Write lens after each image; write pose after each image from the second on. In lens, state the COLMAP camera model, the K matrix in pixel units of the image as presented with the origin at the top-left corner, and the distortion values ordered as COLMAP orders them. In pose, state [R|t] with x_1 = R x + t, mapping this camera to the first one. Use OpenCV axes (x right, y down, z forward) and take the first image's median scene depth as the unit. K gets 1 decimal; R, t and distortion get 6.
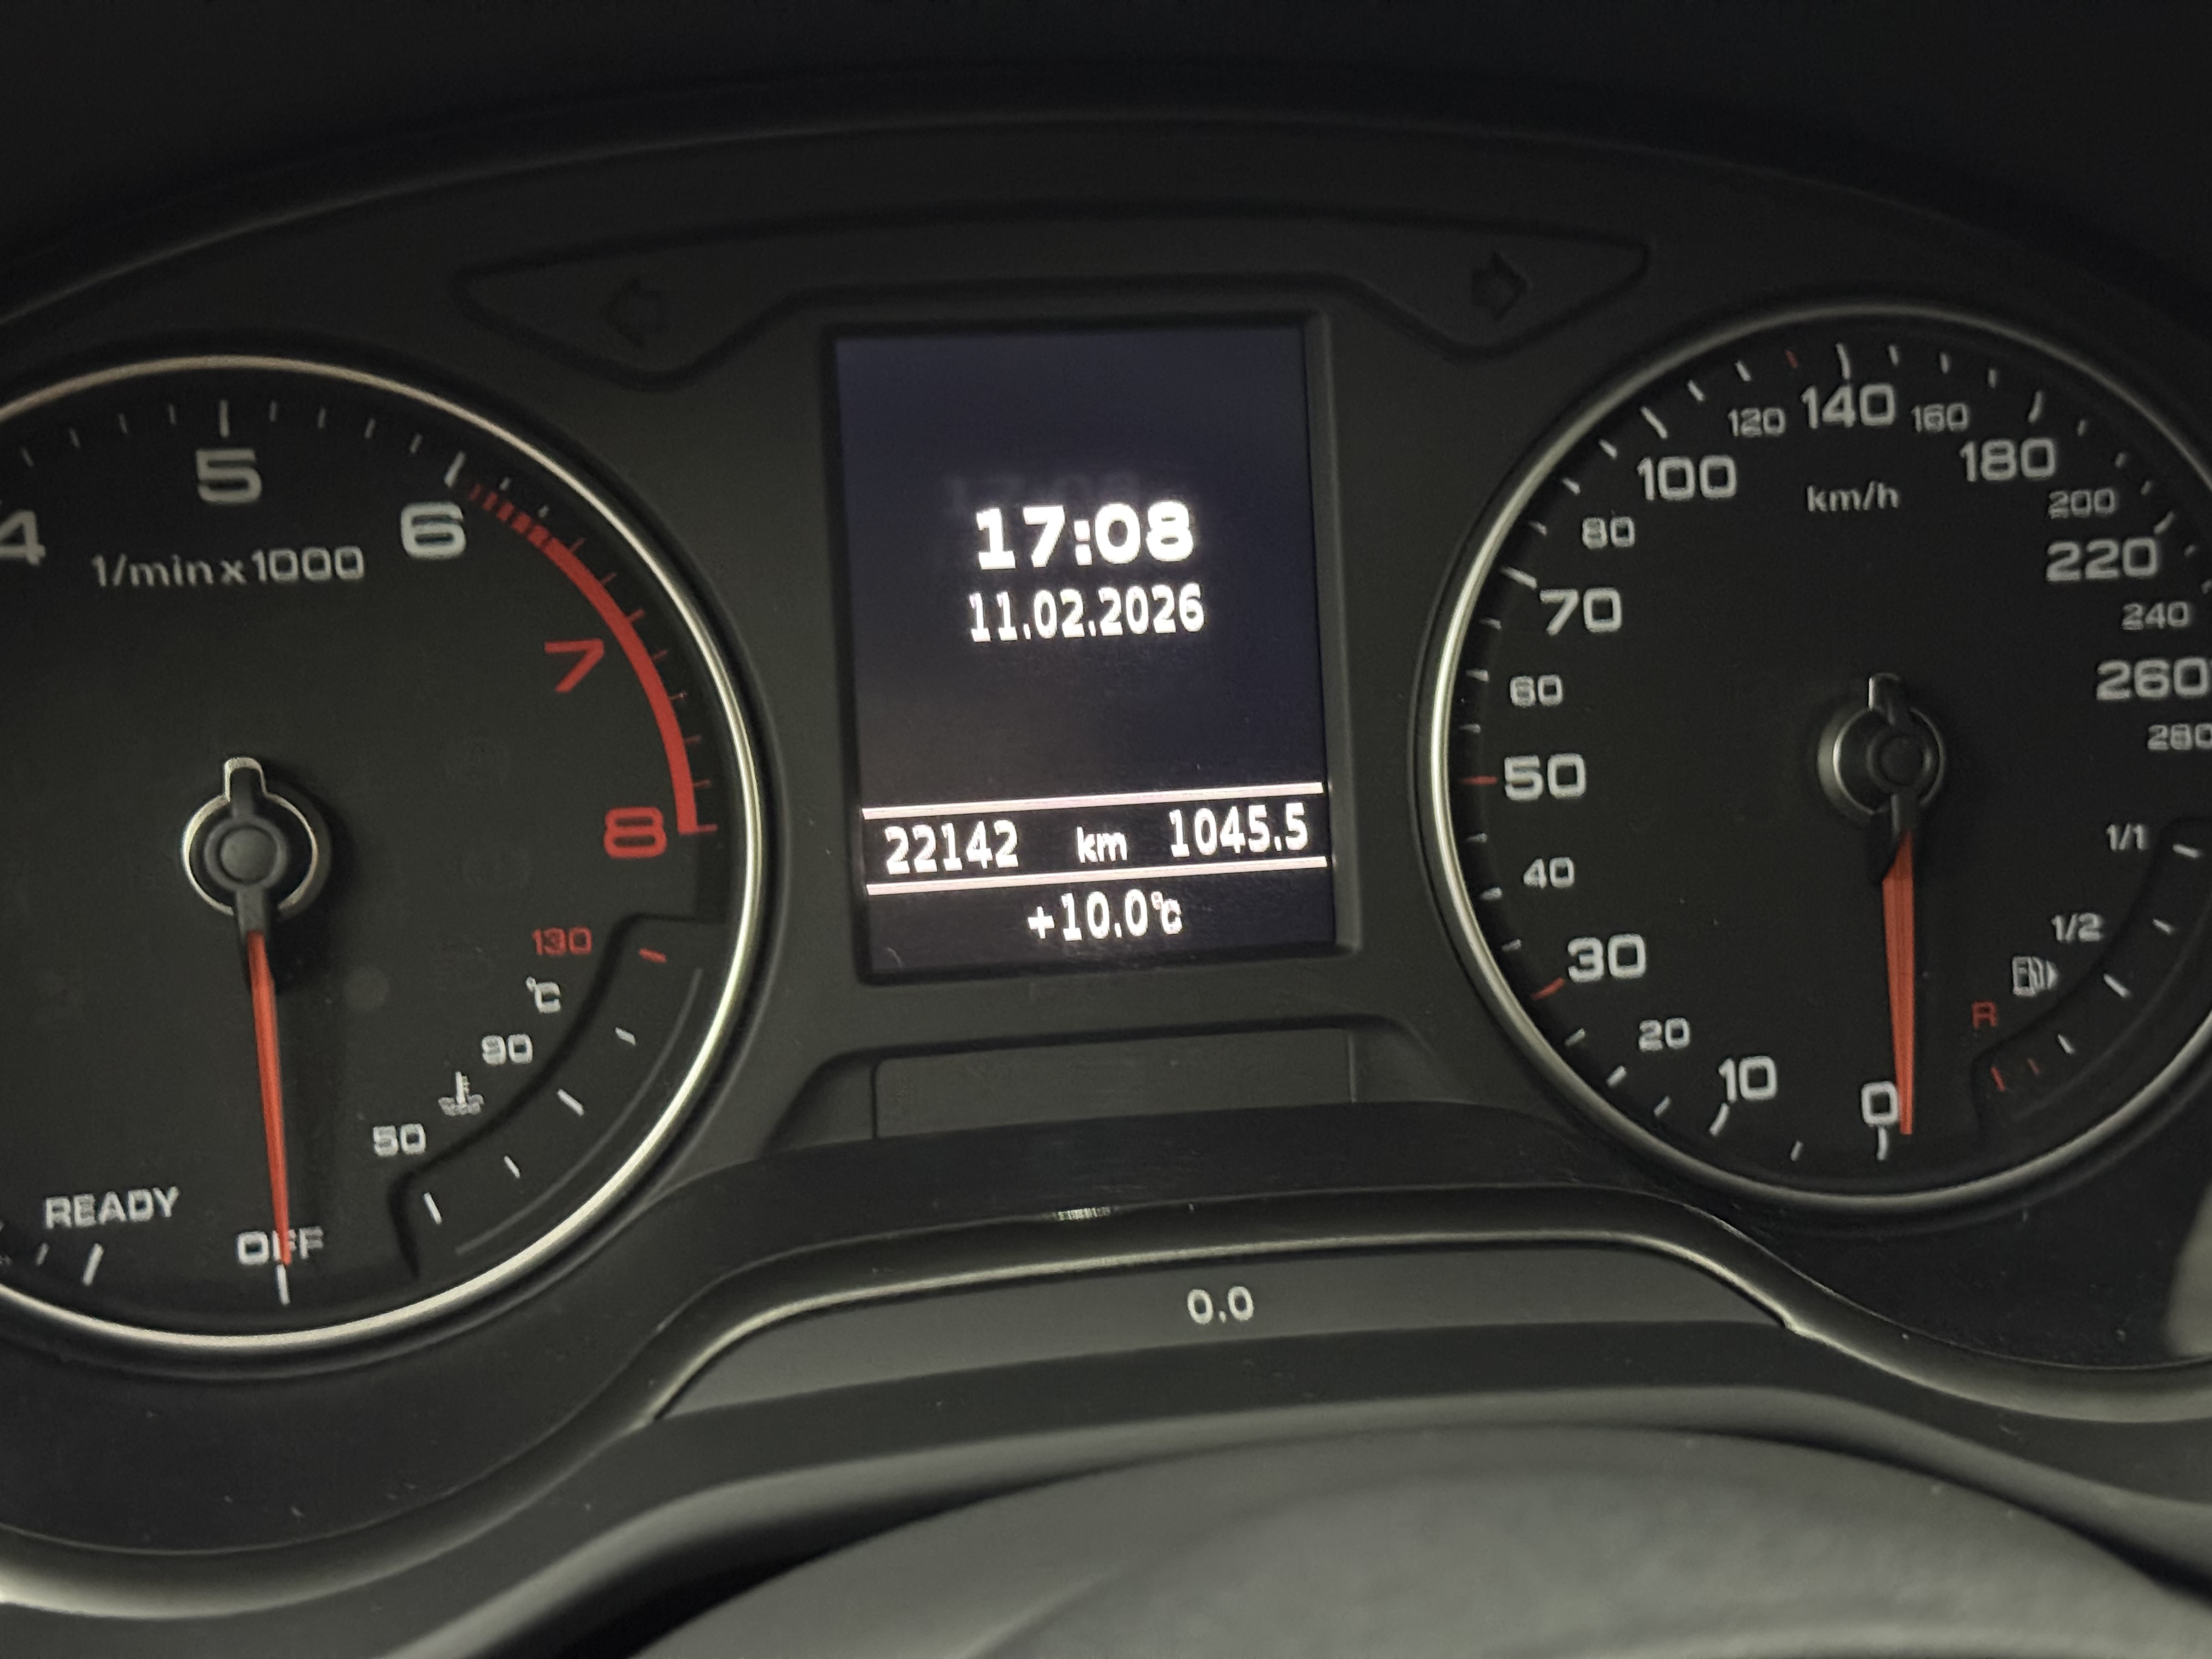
lens RADIAL K [[3075.5, 0, 1164.7], [0, 3075.5, 839.3], [0, 0, 1]] dist [0.192081, -0.445432]
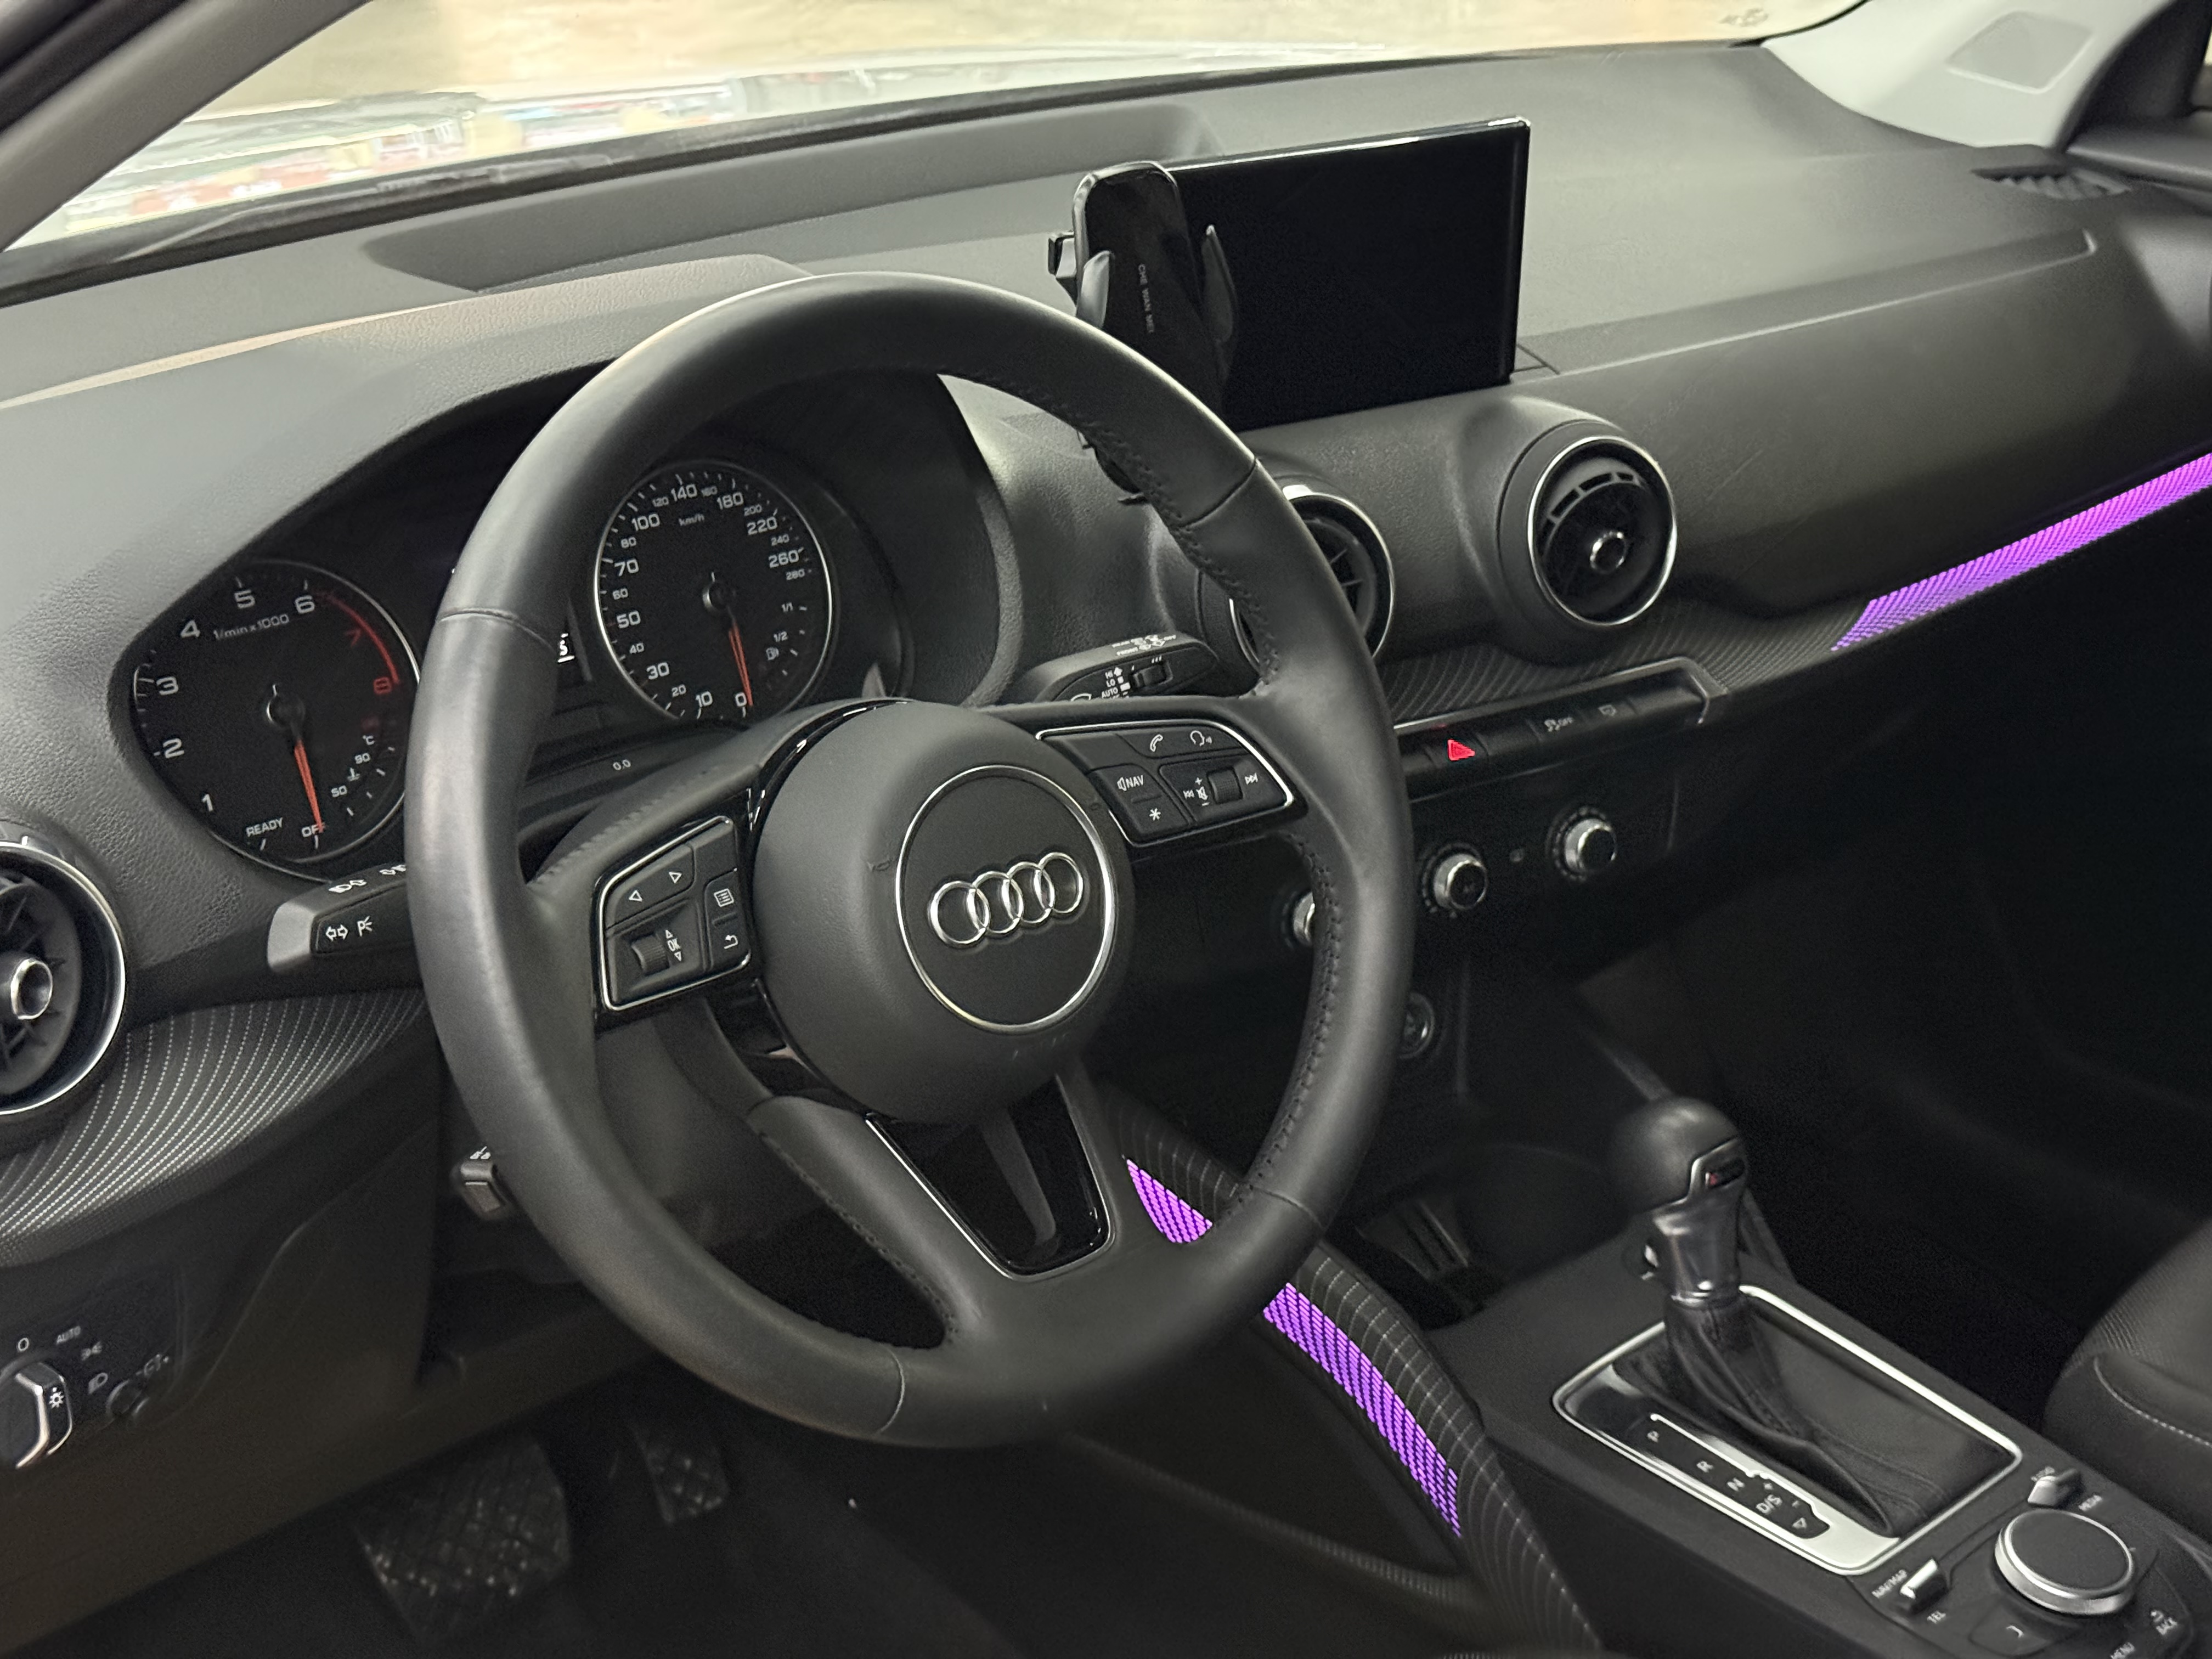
lens RADIAL K [[3115.8, 0, 1106.0], [0, 3115.8, 829.5], [0, 0, 1]] dist [0.187179, -0.411810]
pose [[0.847809, -0.219718, 0.482643, -1.088444], [0.213902, 0.974493, 0.067889, 0.078860], [-0.485249, 0.045681, 0.873182, -2.109896]]
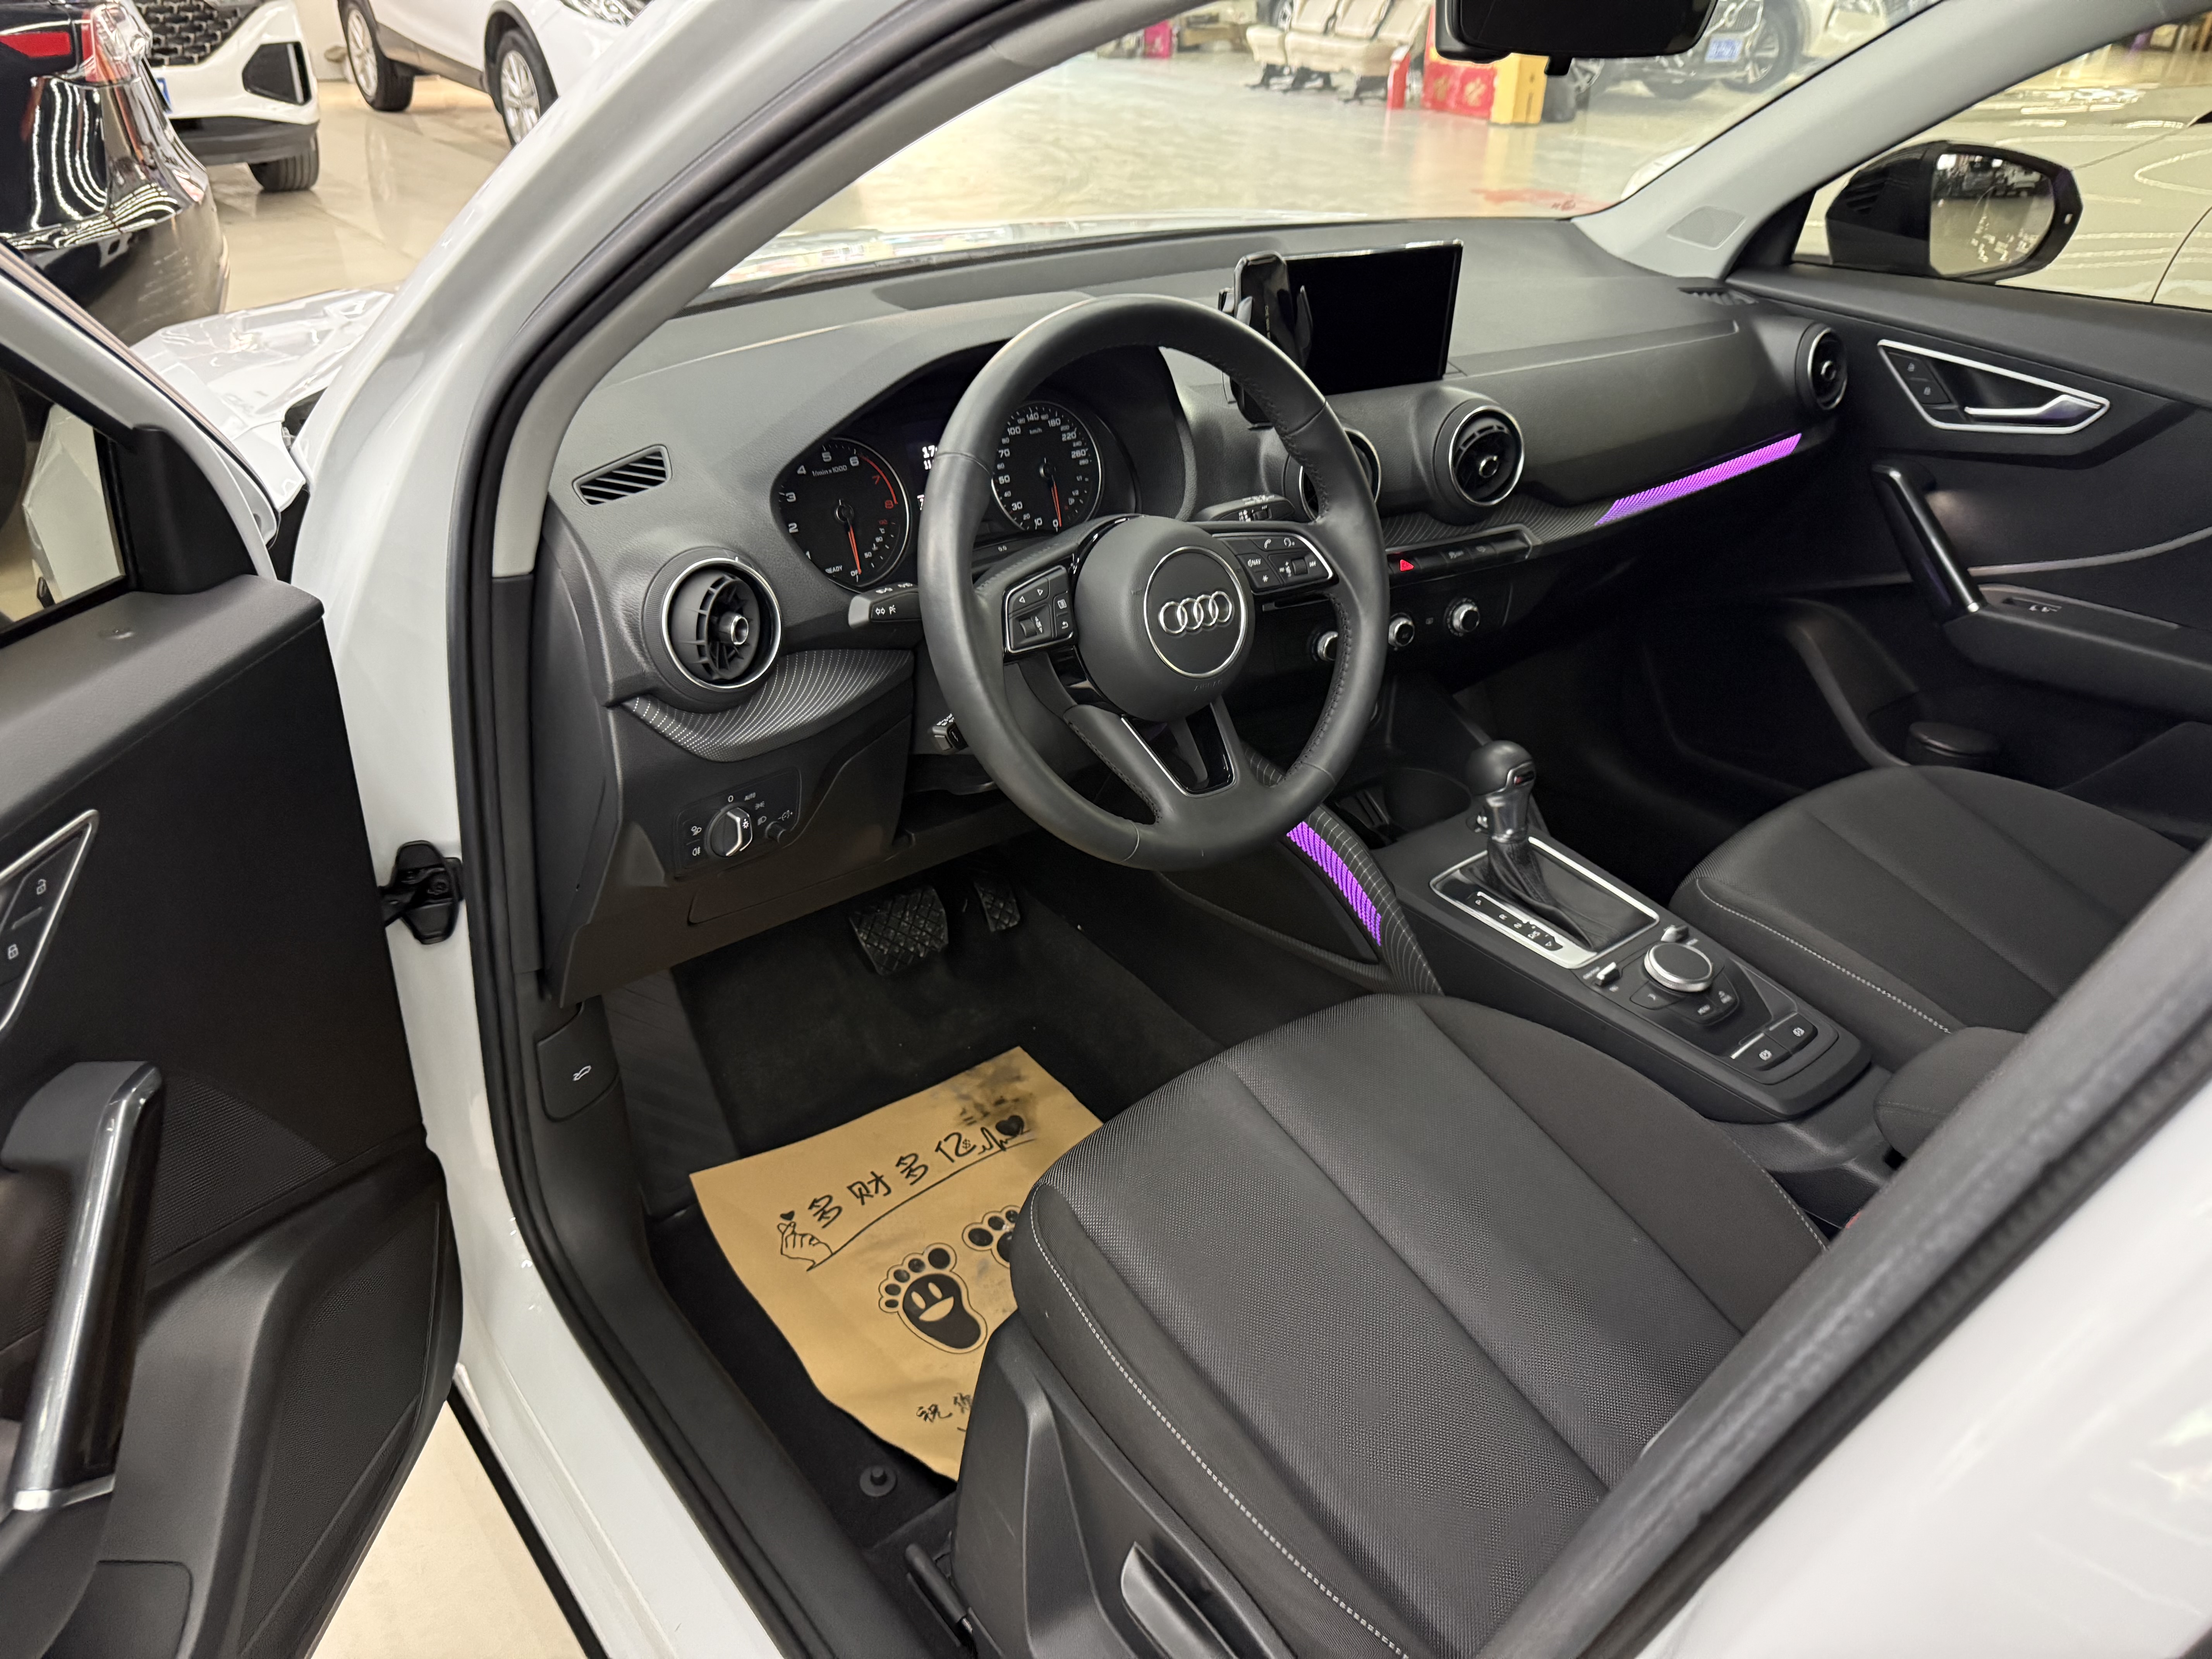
lens RADIAL K [[1561.6, 0, 1093.7], [0, 1561.6, 819.3], [0, 0, 1]] dist [0.183242, -0.389854]
pose [[0.879364, -0.227340, 0.418372, -1.288508], [0.173860, 0.971294, 0.162361, 0.173504], [-0.443273, -0.070037, 0.893646, -2.160800]]
